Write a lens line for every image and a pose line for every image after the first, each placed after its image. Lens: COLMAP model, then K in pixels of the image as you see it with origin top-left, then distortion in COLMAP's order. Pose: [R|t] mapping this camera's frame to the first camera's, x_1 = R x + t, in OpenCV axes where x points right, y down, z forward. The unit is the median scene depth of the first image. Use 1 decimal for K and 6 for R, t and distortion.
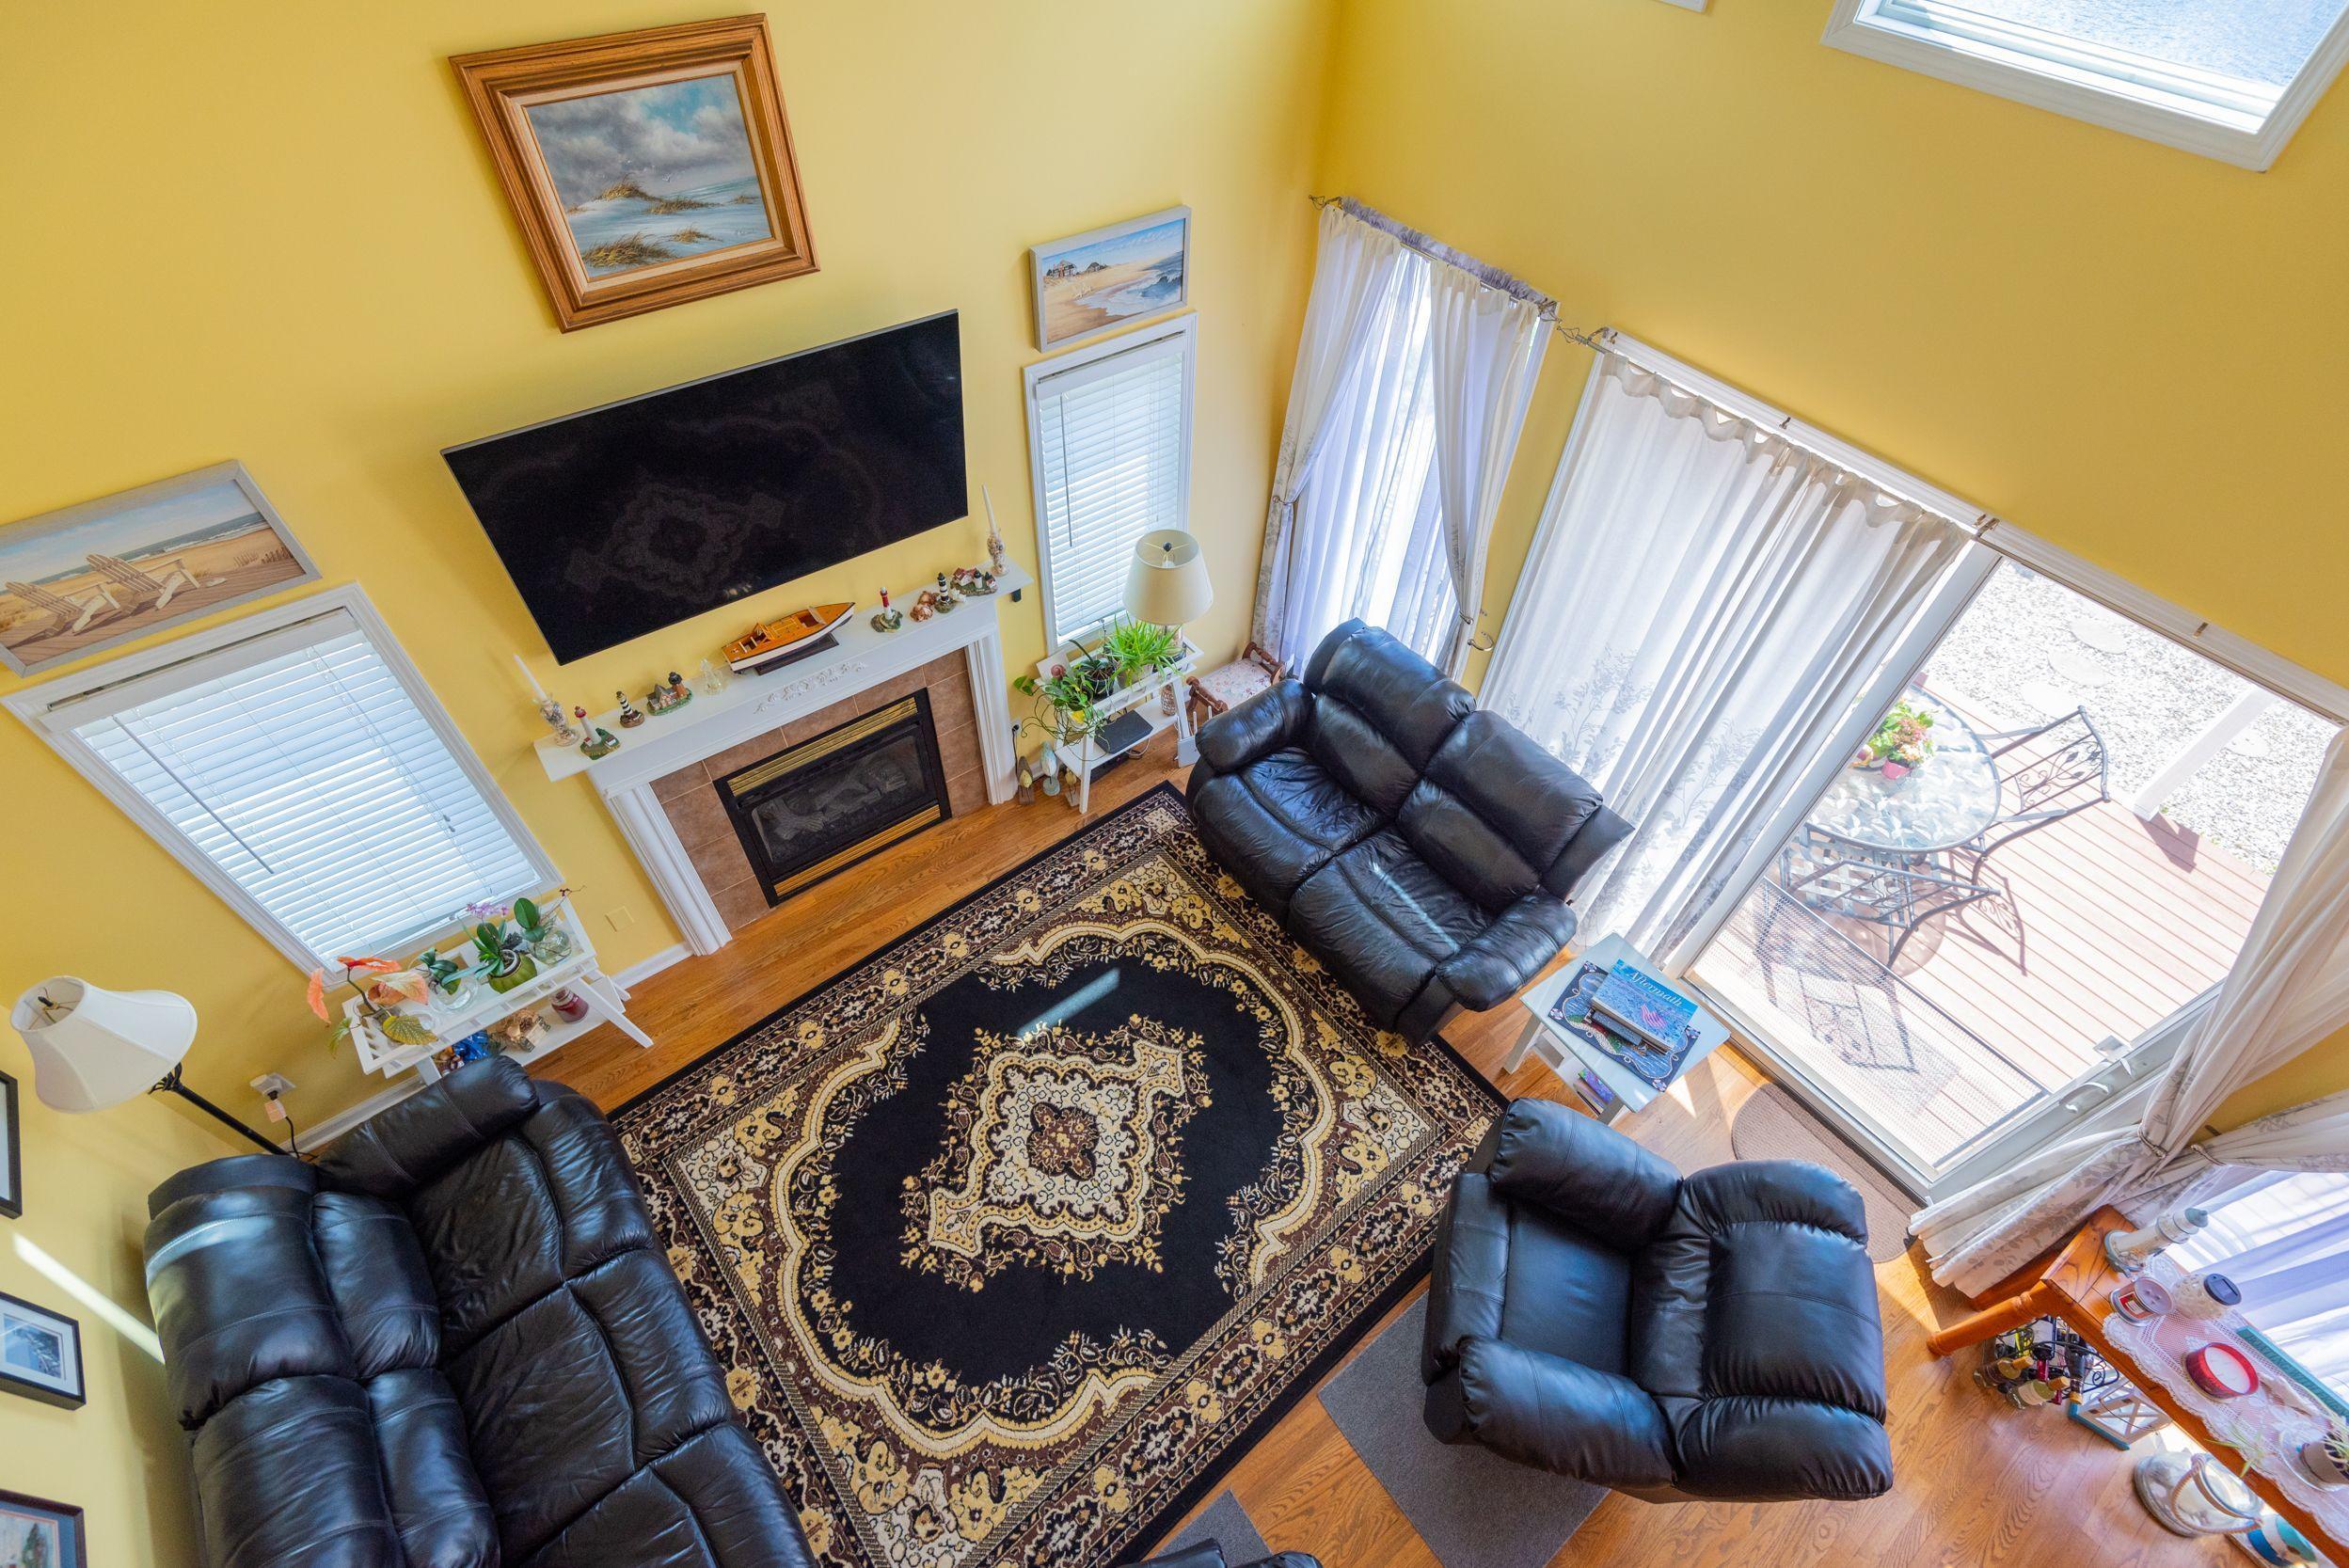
lens RADIAL K [[1076.4, 0, 1203.8], [0, 1076.4, 789.2], [0, 0, 1]] dist [0.022198, -0.014263]
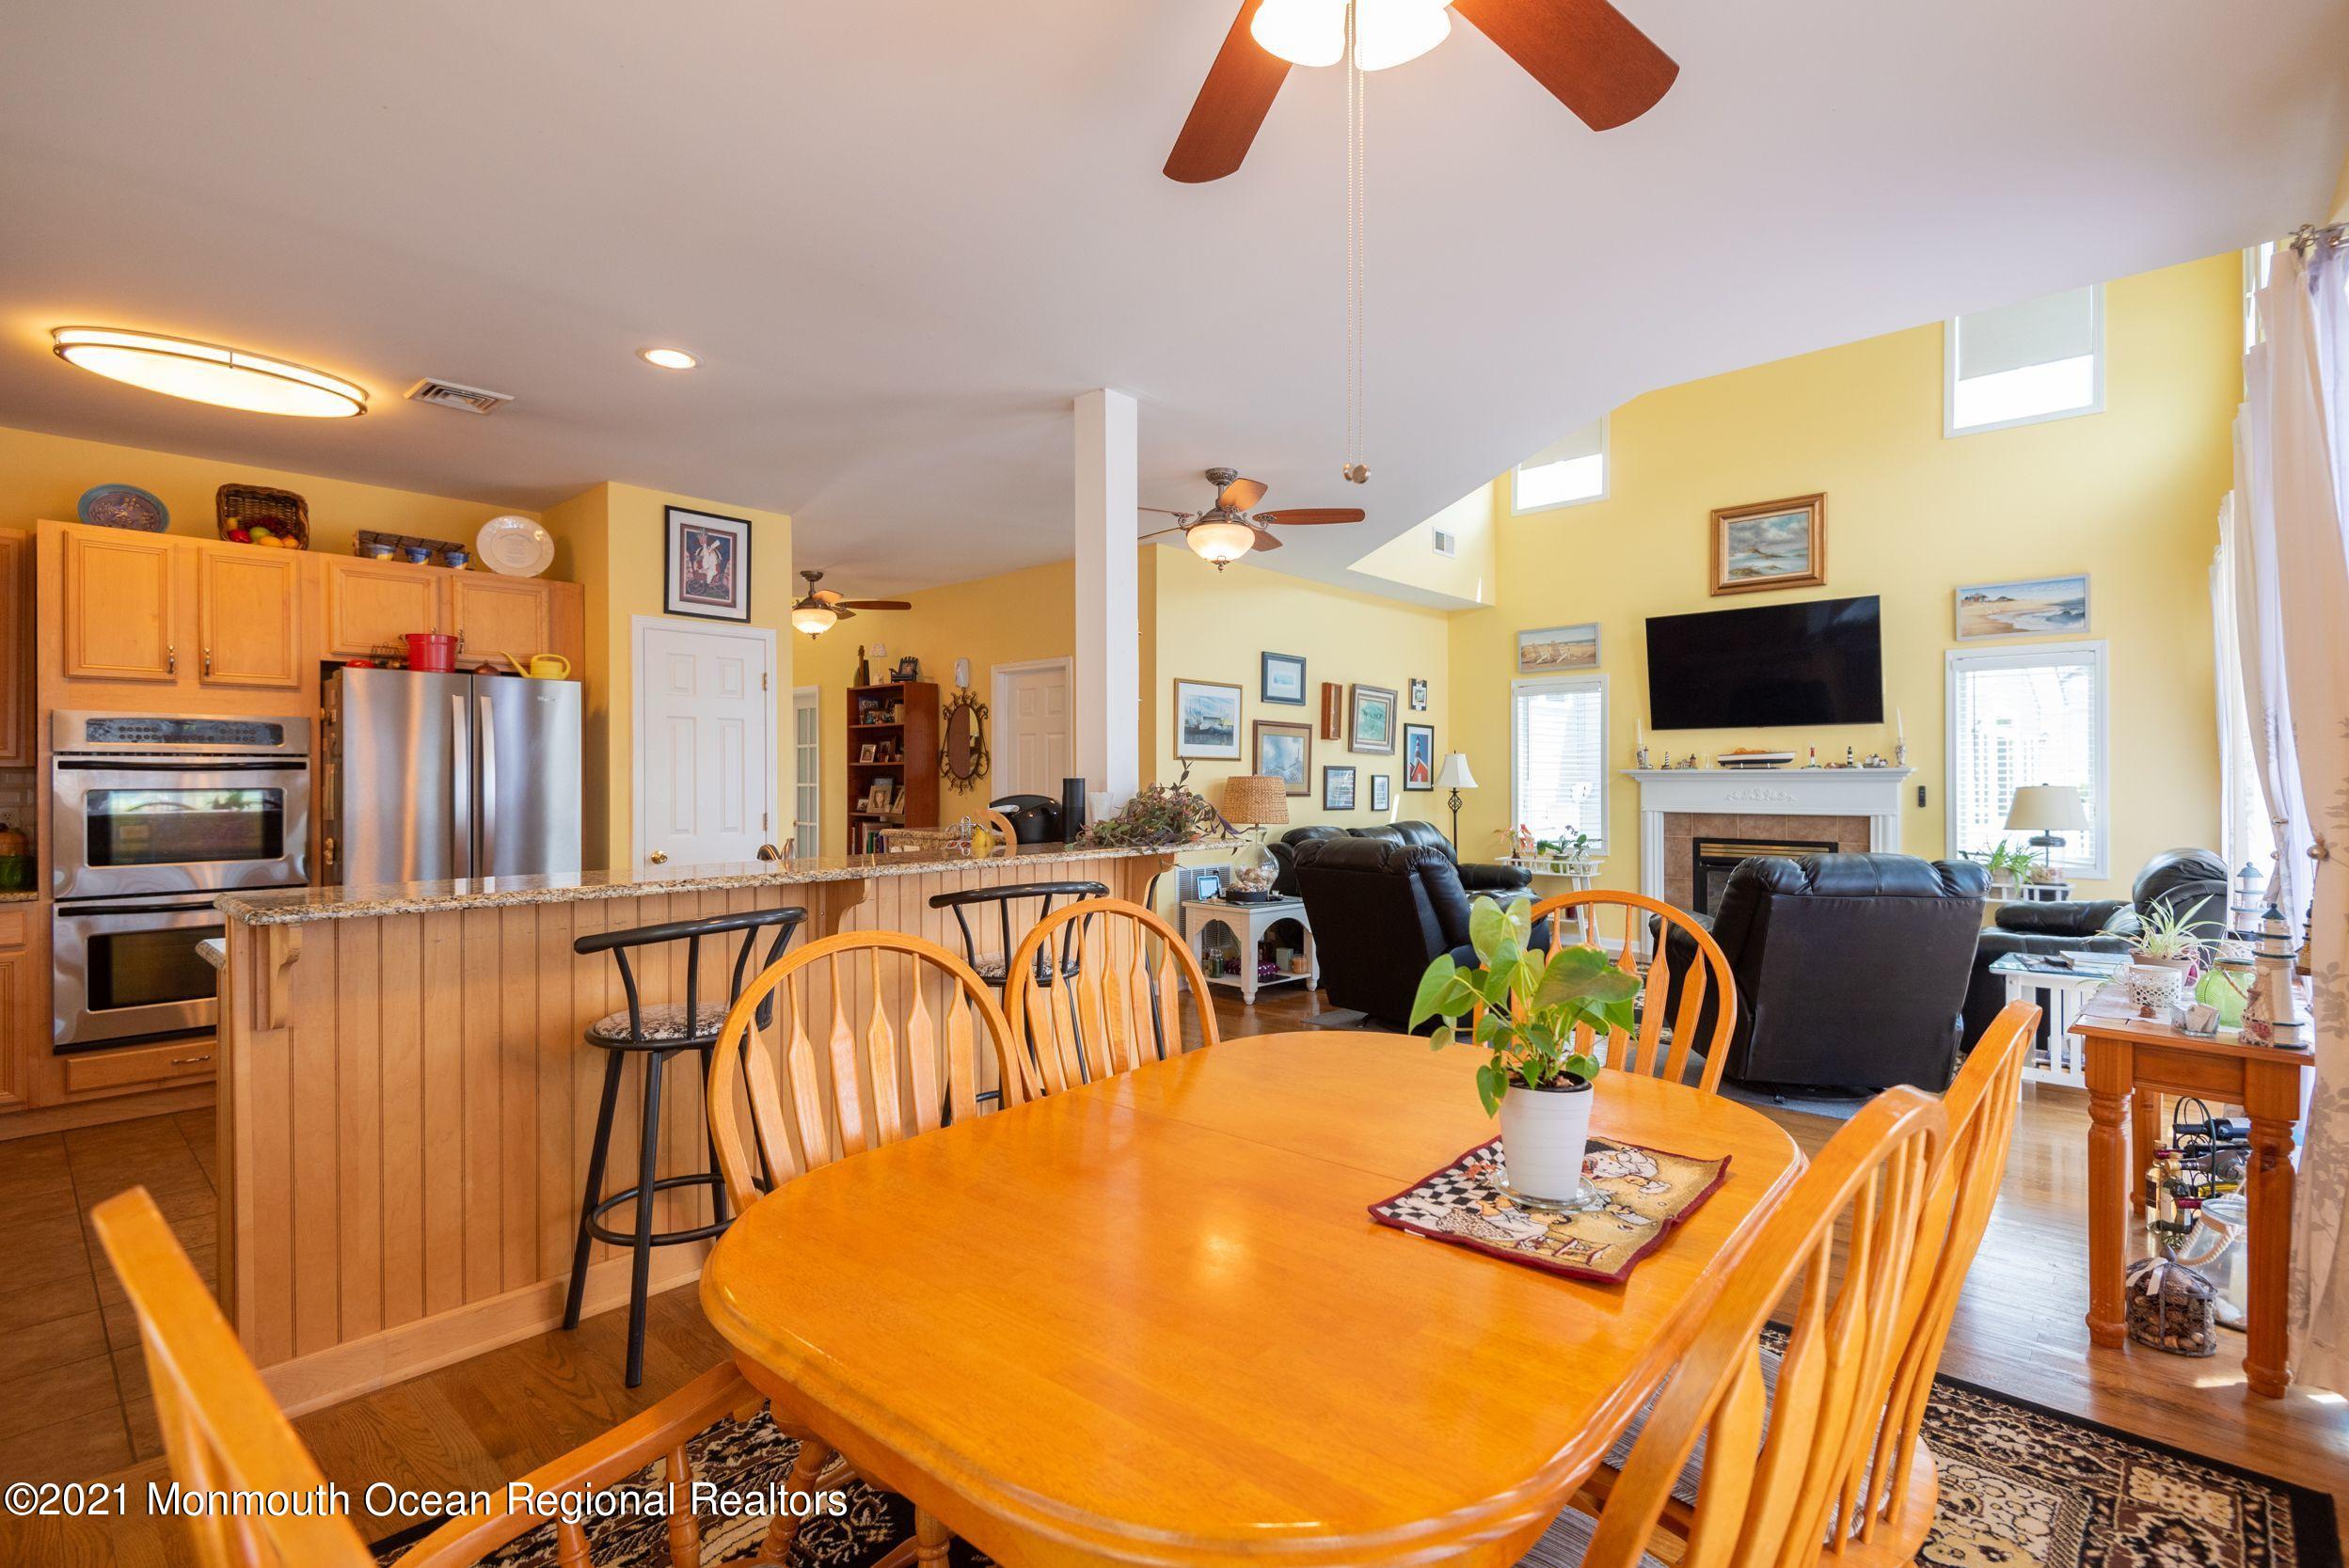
lens RADIAL K [[1076.4, 0, 1170.0], [0, 1076.4, 782.1], [0, 0, 1]] dist [0.022198, -0.014263]
pose [[0.160999, -0.046031, -0.985881, 1.339302], [-0.746518, 0.647735, -0.152153, 0.948088], [0.645593, 0.760474, 0.069922, 0.204096]]
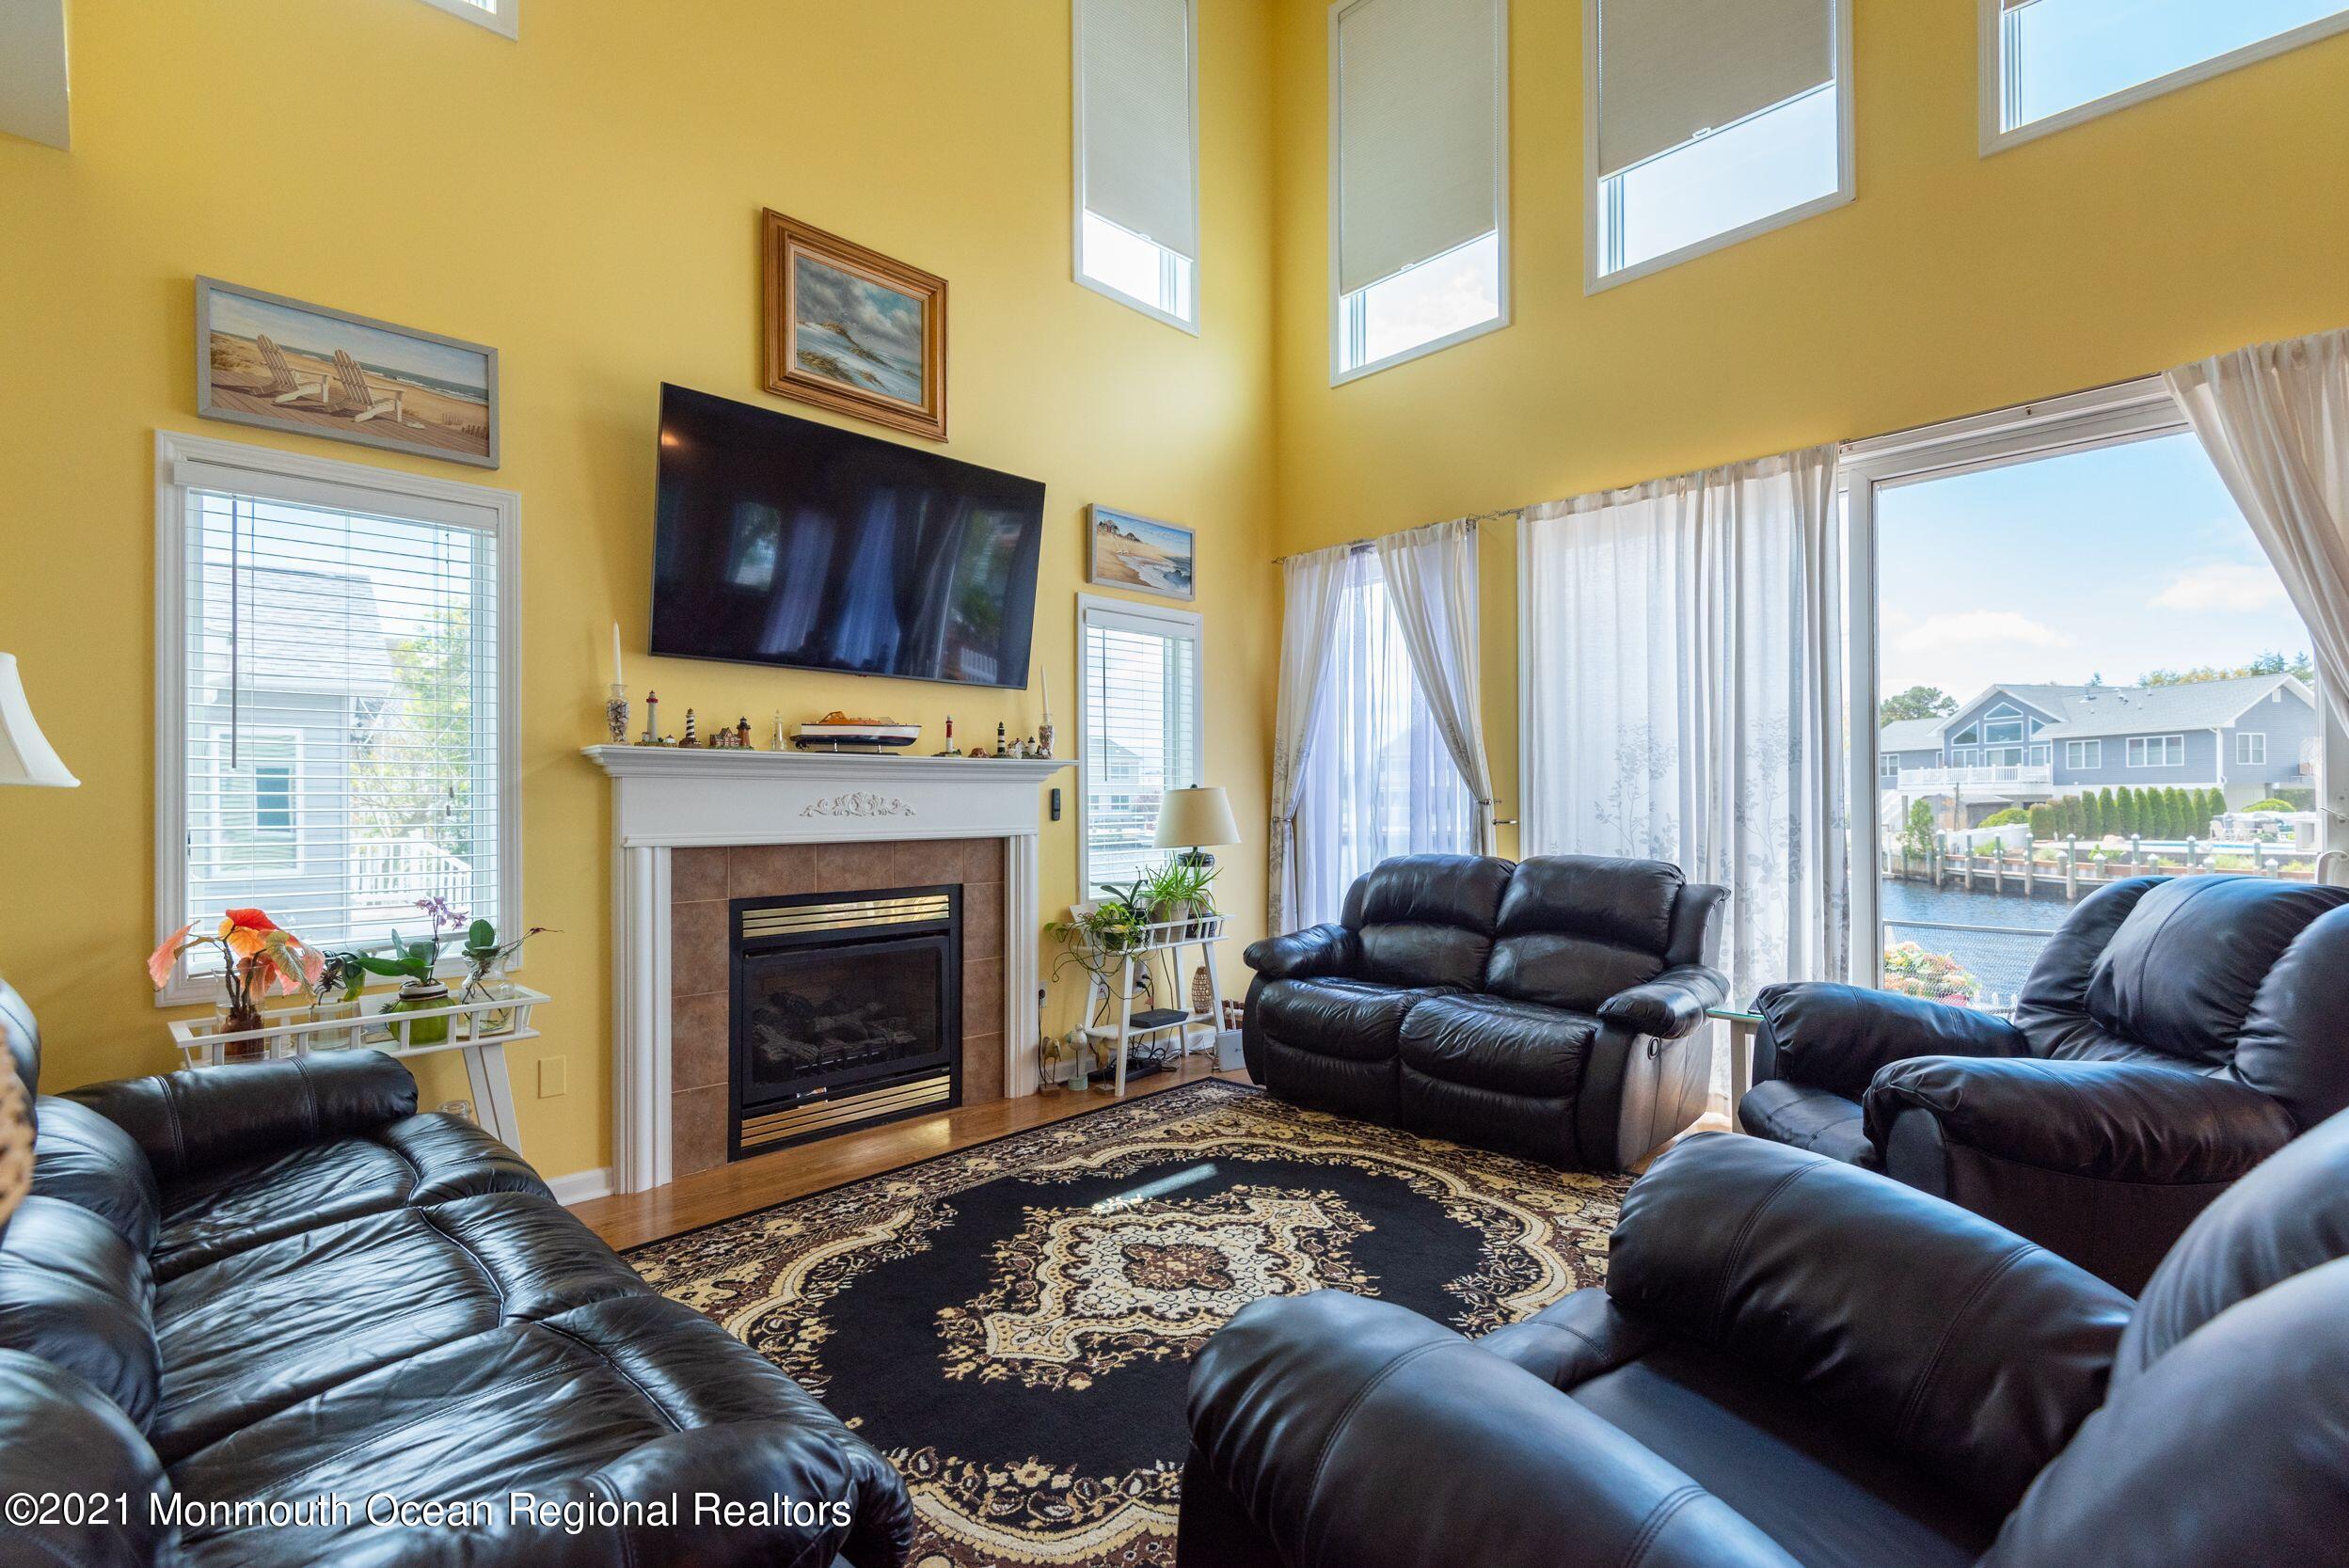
lens RADIAL K [[1076.4, 0, 1203.9], [0, 1076.4, 799.2], [0, 0, 1]] dist [0.022198, -0.014263]
pose [[0.988484, -0.054067, 0.141339, -0.203133], [0.142947, 0.640117, -0.754862, 0.682672], [-0.049660, 0.766373, 0.640474, 0.374062]]
